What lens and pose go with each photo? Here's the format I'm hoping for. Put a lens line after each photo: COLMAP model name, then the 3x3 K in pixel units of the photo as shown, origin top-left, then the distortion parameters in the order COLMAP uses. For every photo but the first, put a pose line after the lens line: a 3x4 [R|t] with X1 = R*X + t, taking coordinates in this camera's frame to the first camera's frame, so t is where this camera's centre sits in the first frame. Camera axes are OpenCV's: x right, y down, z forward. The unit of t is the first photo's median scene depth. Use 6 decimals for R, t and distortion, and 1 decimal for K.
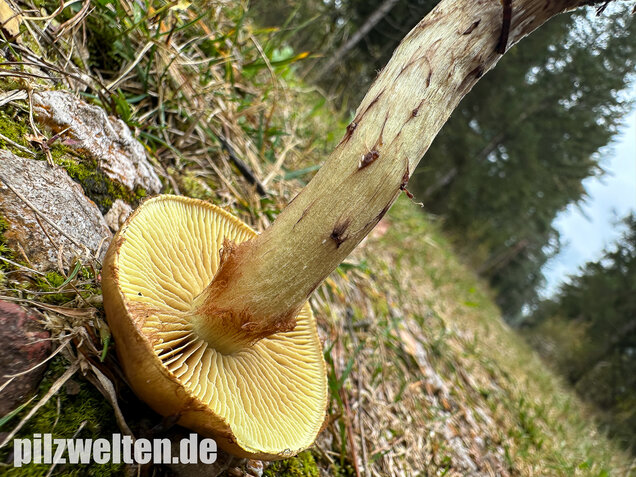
lens RADIAL K [[455.7, 0, 318.0], [0, 455.7, 238.5], [0, 0, 1]] dist [-0.022653, 0.002625]
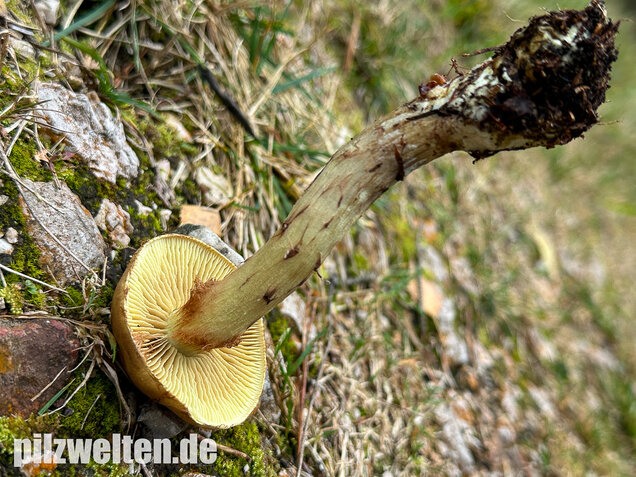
lens RADIAL K [[874.6, 0, 319.6], [0, 874.6, 239.7], [0, 0, 1]] dist [0.205985, -0.714046]
pose [[0.991531, 0.118411, -0.053345, 0.224790], [-0.101199, 0.961873, 0.254084, -0.614830], [0.081397, -0.246534, 0.965710, -1.131531]]
